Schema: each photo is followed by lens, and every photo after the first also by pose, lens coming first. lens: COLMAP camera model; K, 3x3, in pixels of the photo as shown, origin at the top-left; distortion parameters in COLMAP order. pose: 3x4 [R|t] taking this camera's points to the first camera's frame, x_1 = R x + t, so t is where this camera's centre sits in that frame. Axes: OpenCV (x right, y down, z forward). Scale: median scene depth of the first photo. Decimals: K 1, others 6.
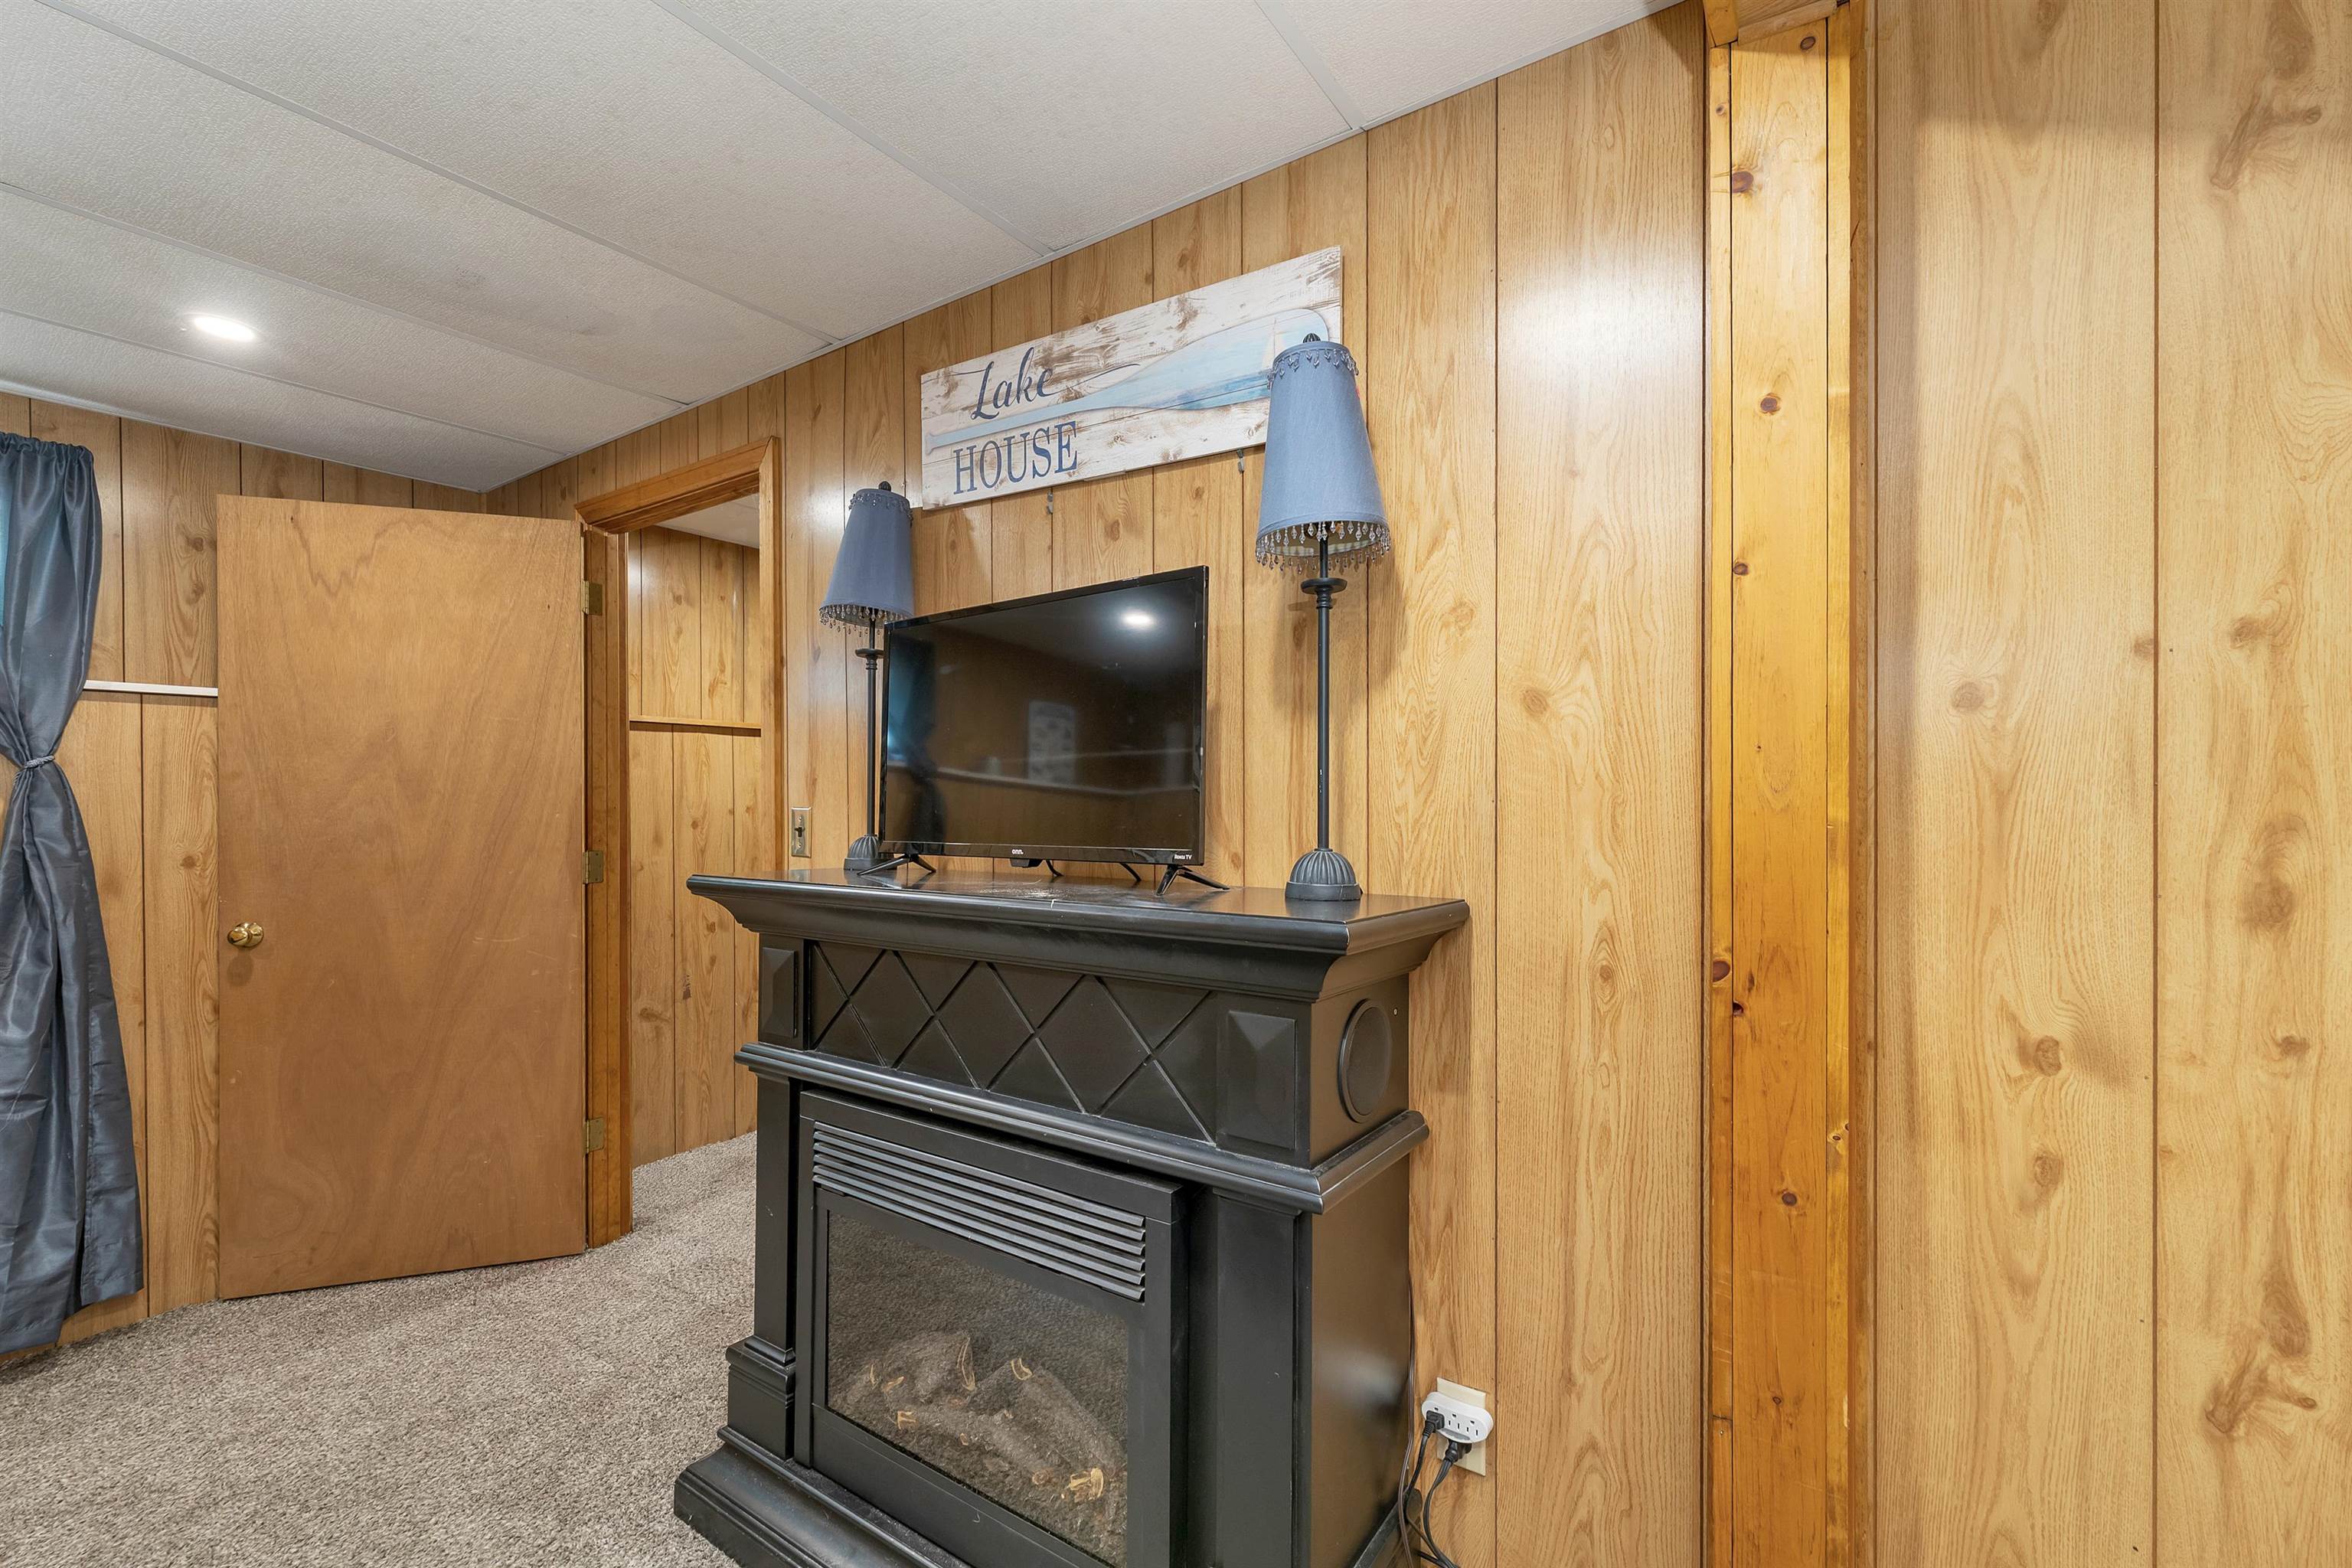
lens RADIAL K [[987.9, 0, 1179.7], [0, 987.9, 806.0], [0, 0, 1]] dist [0.000457, -0.000048]
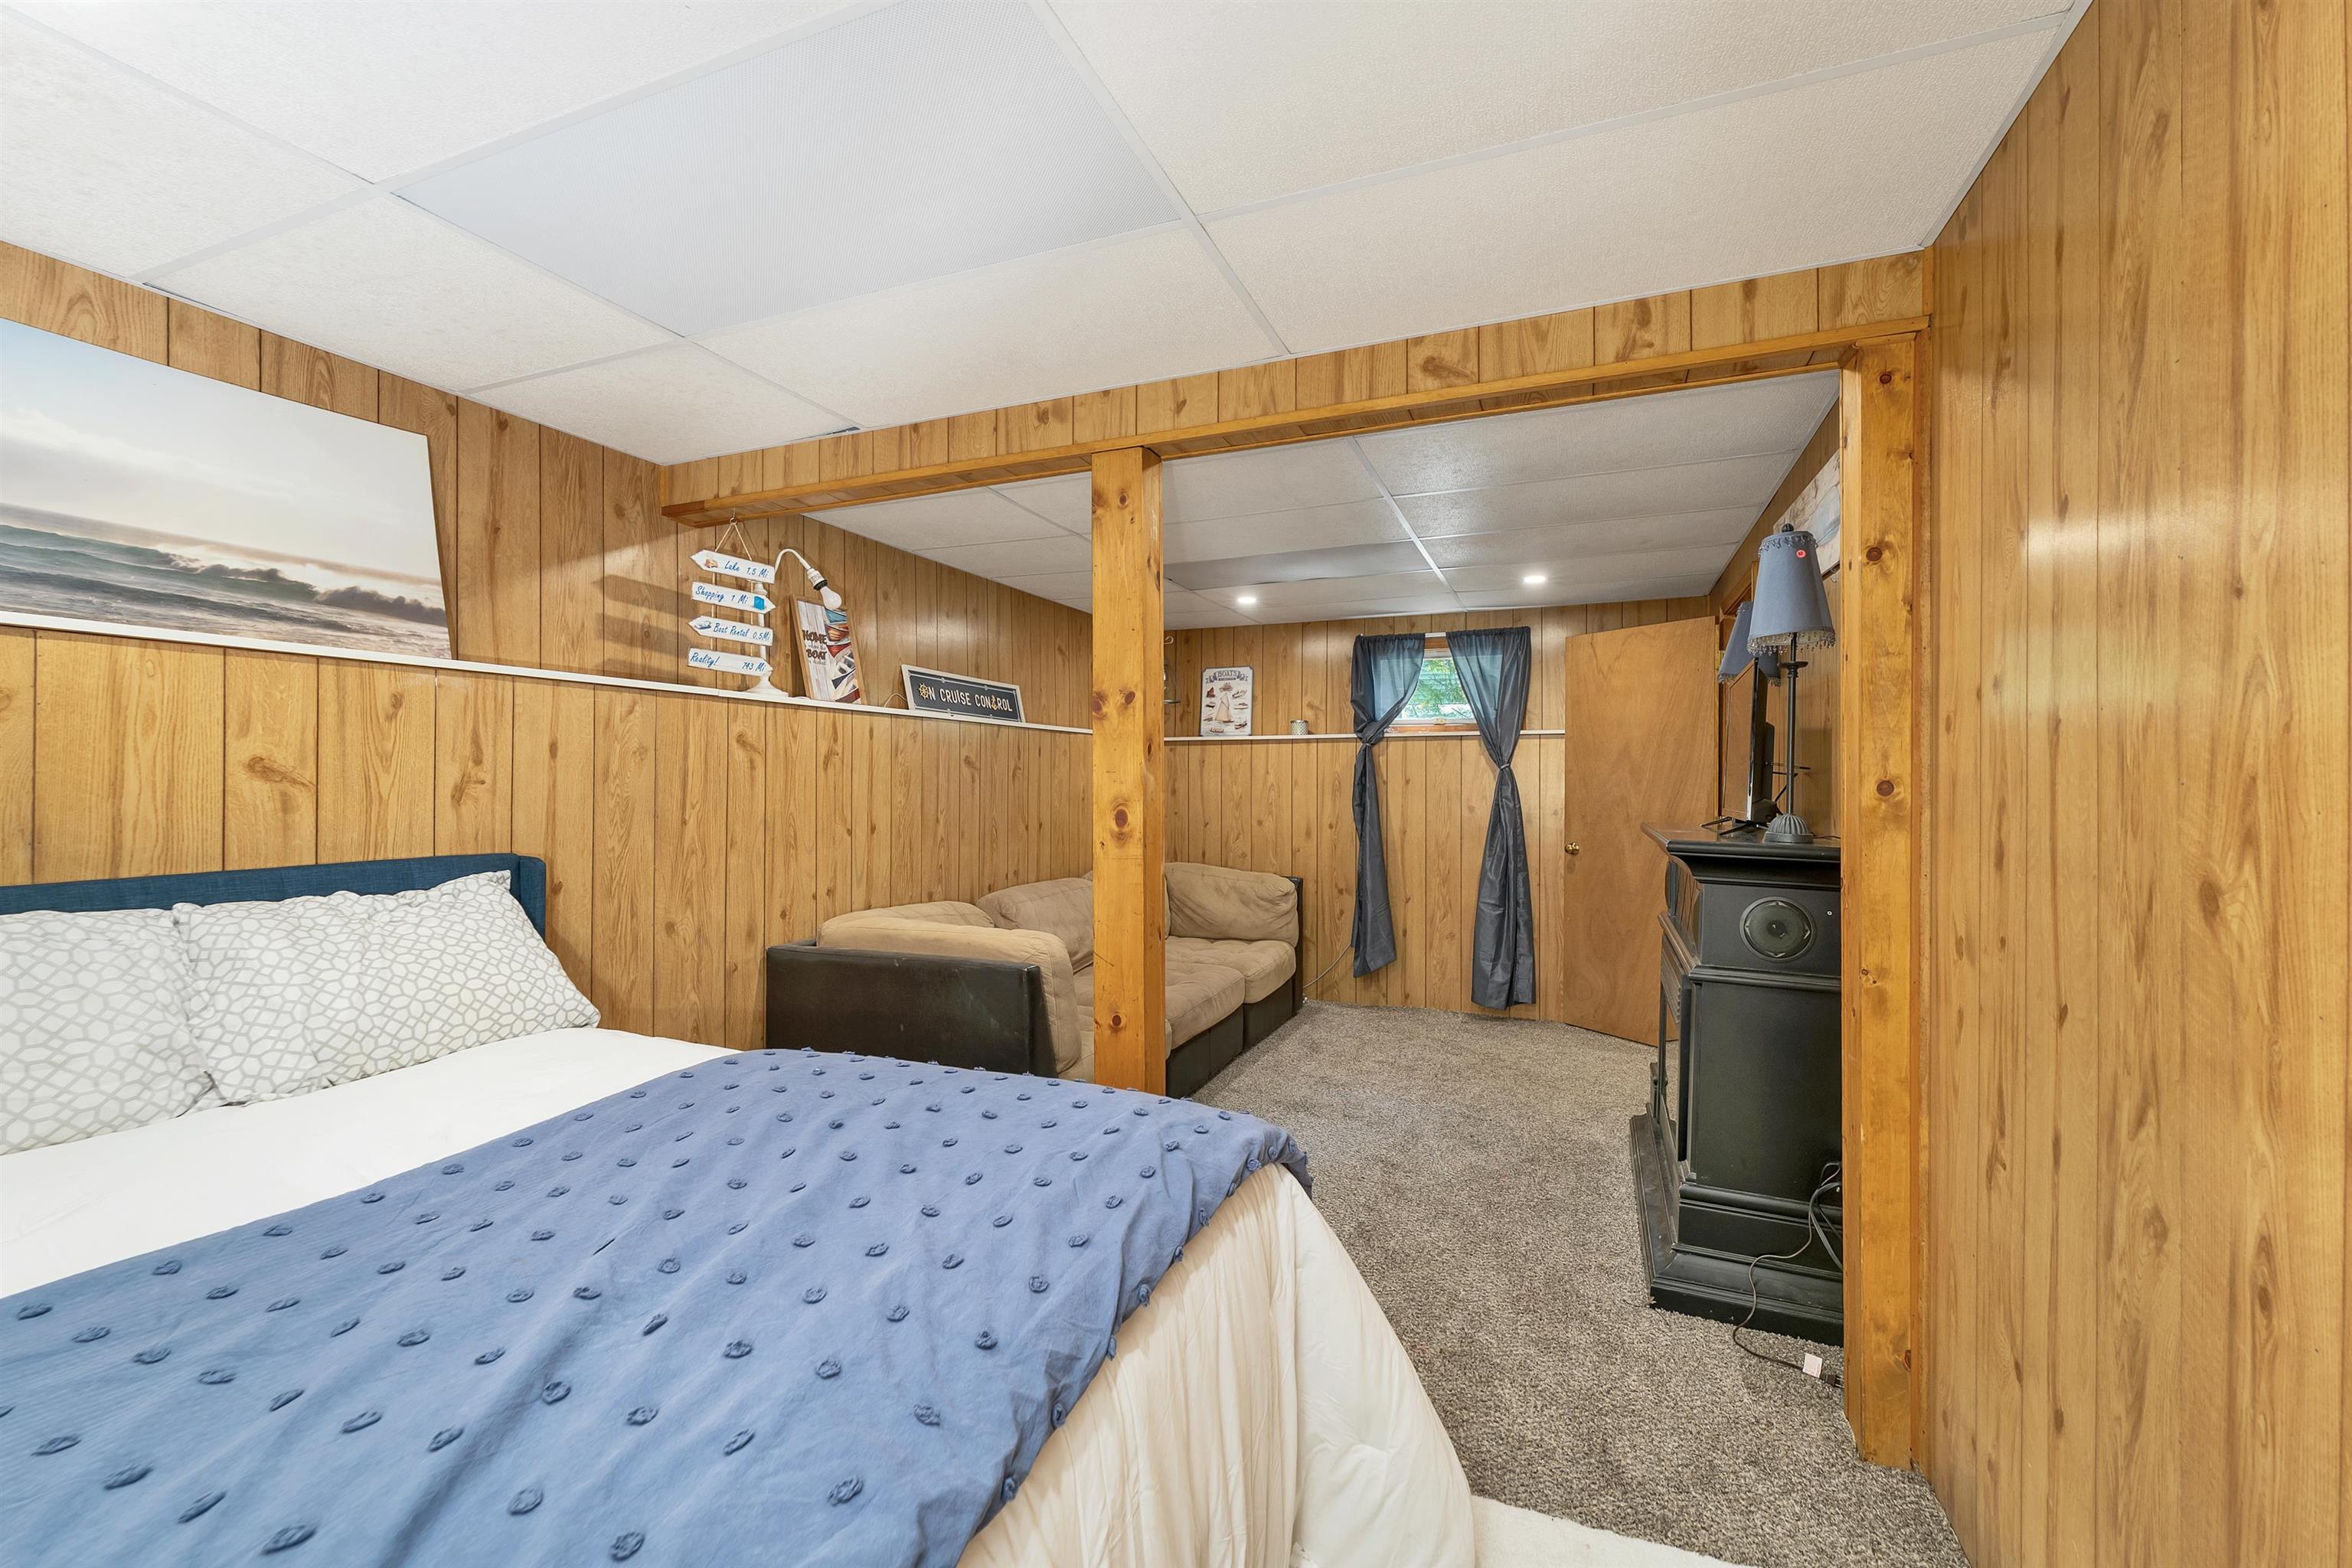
lens RADIAL K [[982.0, 0, 1176.0], [0, 982.0, 784.0], [0, 0, 1]] dist [0.001091, 0.000260]
pose [[0.205819, 0.005227, -0.978576, 1.230055], [-0.013311, 0.999908, 0.002541, 0.000655], [0.978499, 0.012503, 0.205870, -0.325975]]
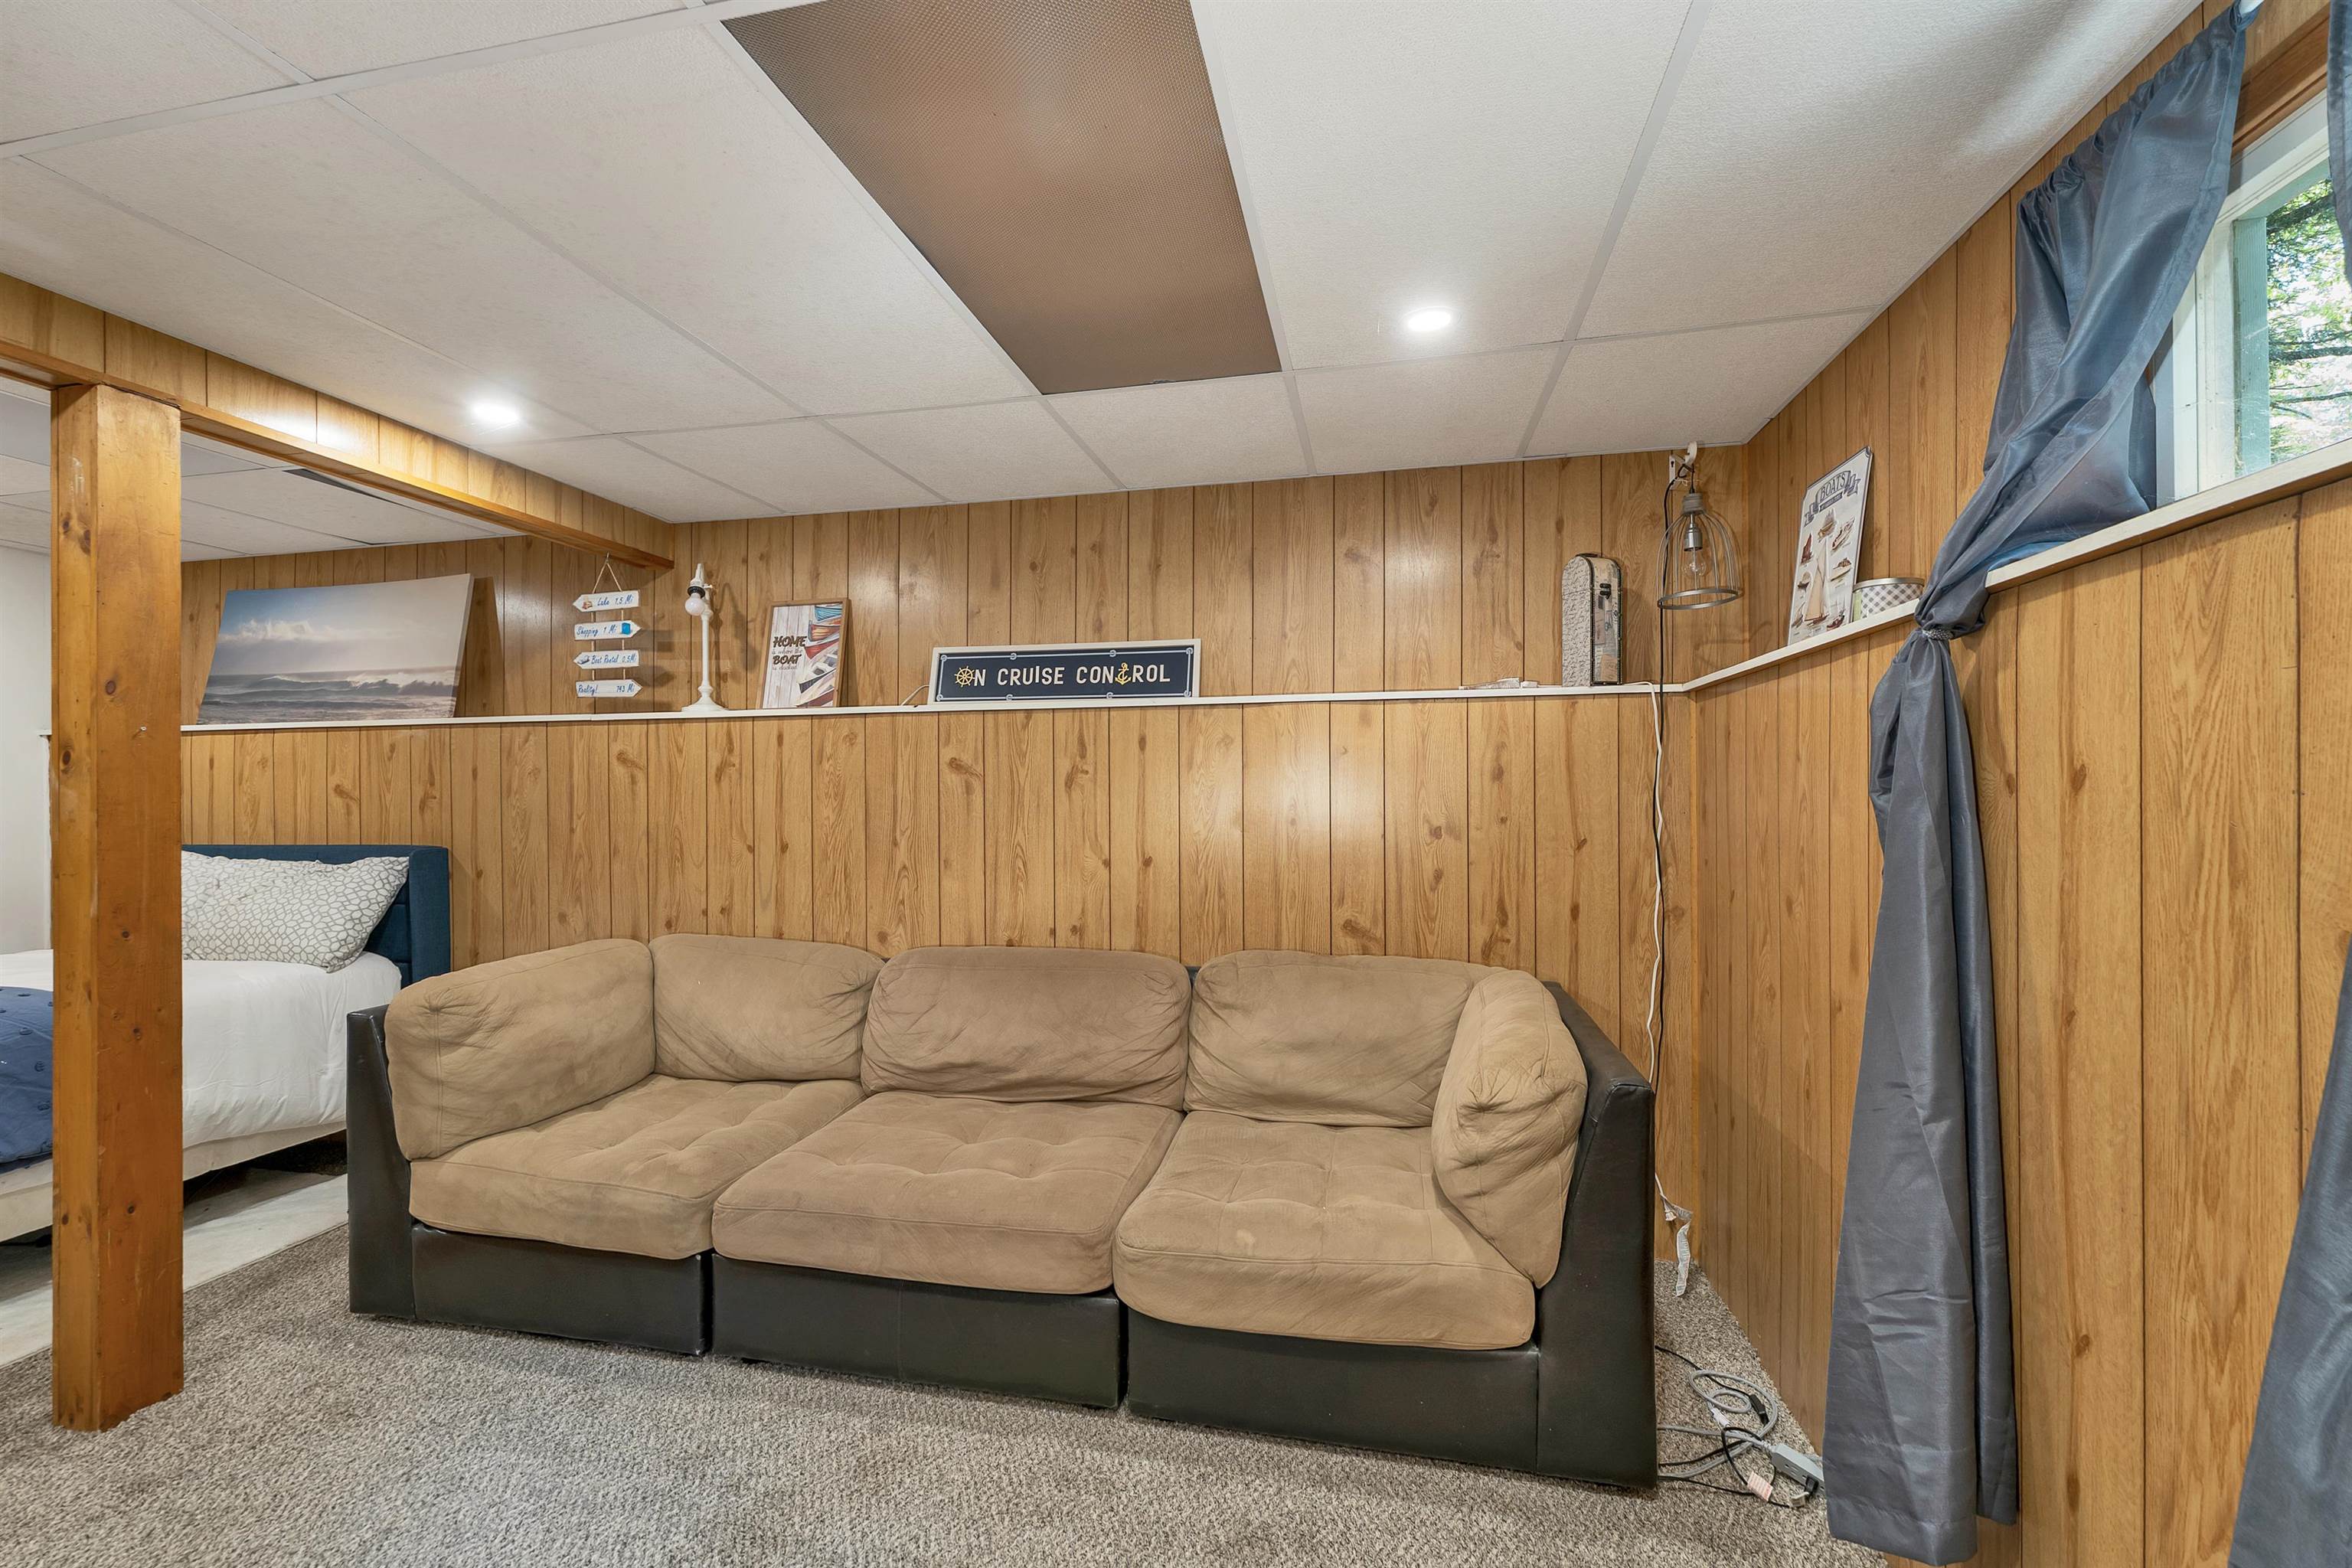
lens RADIAL K [[987.1, 0, 1167.5], [0, 987.1, 795.6], [0, 0, 1]] dist [-0.001451, -0.000160]
pose [[-0.926369, 0.011038, -0.376455, -0.791170], [0.005702, 0.999867, 0.015286, -0.011494], [0.376574, 0.012014, -0.926309, 1.360961]]
